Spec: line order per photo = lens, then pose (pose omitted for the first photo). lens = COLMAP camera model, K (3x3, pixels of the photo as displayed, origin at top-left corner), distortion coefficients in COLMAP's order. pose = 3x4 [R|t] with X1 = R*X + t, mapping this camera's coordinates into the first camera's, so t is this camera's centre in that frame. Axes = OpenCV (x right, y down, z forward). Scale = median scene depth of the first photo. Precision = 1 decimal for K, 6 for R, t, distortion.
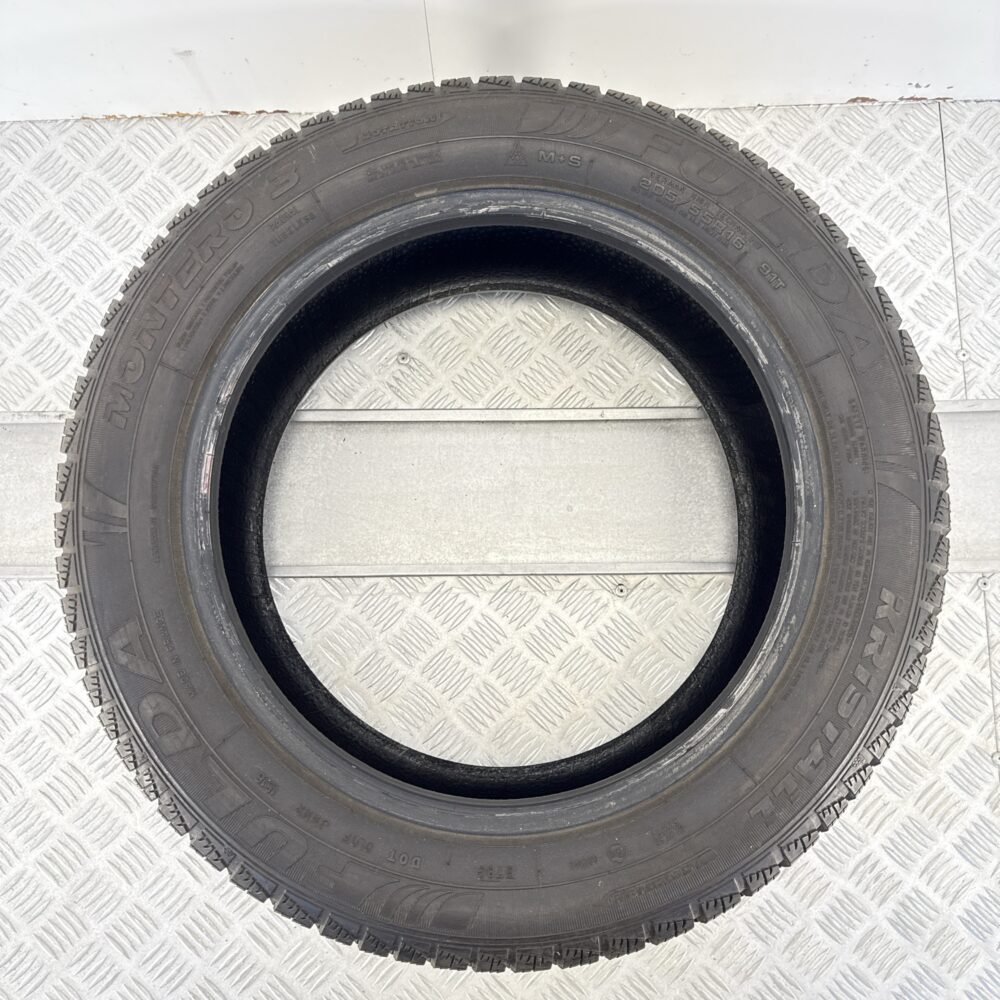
lens RADIAL K [[932.6, 0, 494.9], [0, 932.6, 510.5], [0, 0, 1]] dist [0.076702, -0.147647]
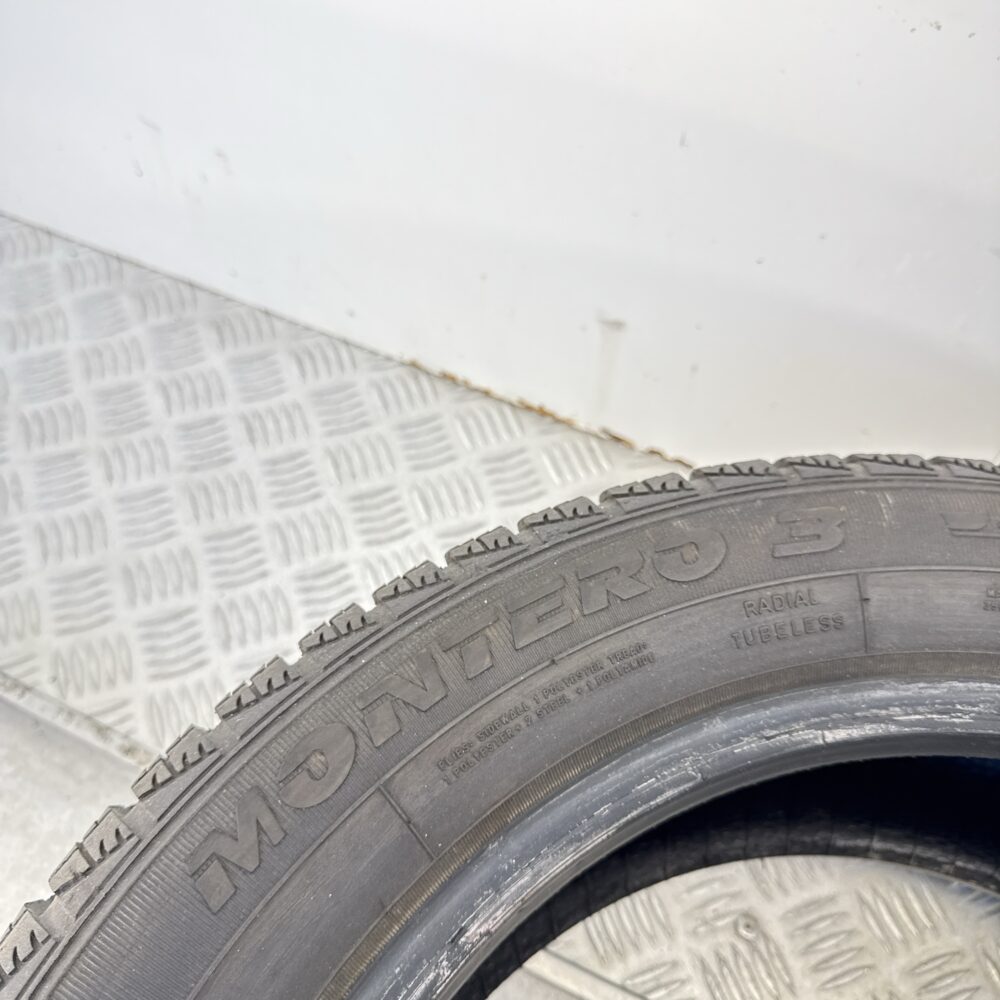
lens RADIAL K [[932.6, 0, 494.9], [0, 932.6, 510.5], [0, 0, 1]] dist [0.076702, -0.147647]
pose [[0.902596, 0.378666, -0.204774, -0.263230], [-0.430134, 0.812589, -0.393300, -0.111151], [0.017468, 0.443071, 0.896316, 0.565932]]
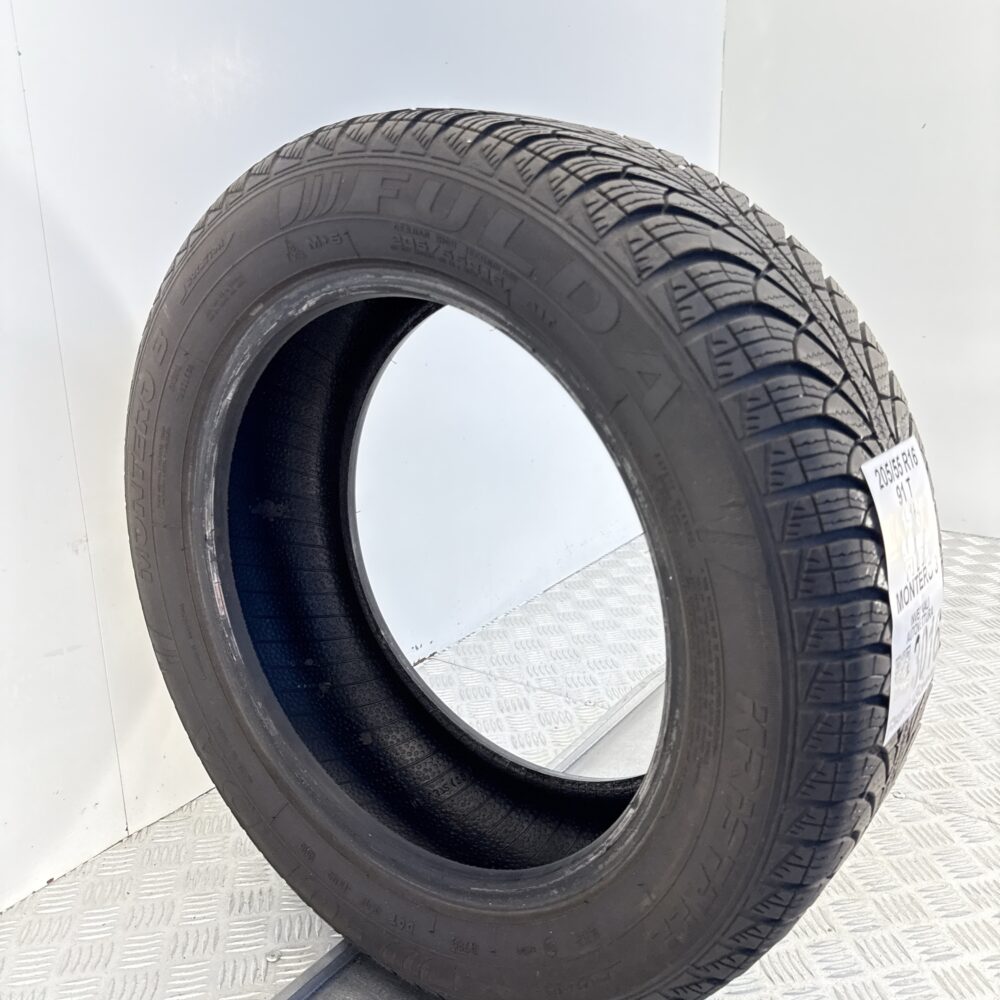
lens RADIAL K [[964.0, 0, 500.0], [0, 964.0, 500.0], [0, 0, 1]] dist [0.114568, -0.273050]
pose [[0.757038, -0.143269, -0.637470, 0.735364], [0.313998, 0.935384, 0.162670, -0.236282], [0.572973, -0.323312, 0.753107, 0.312666]]
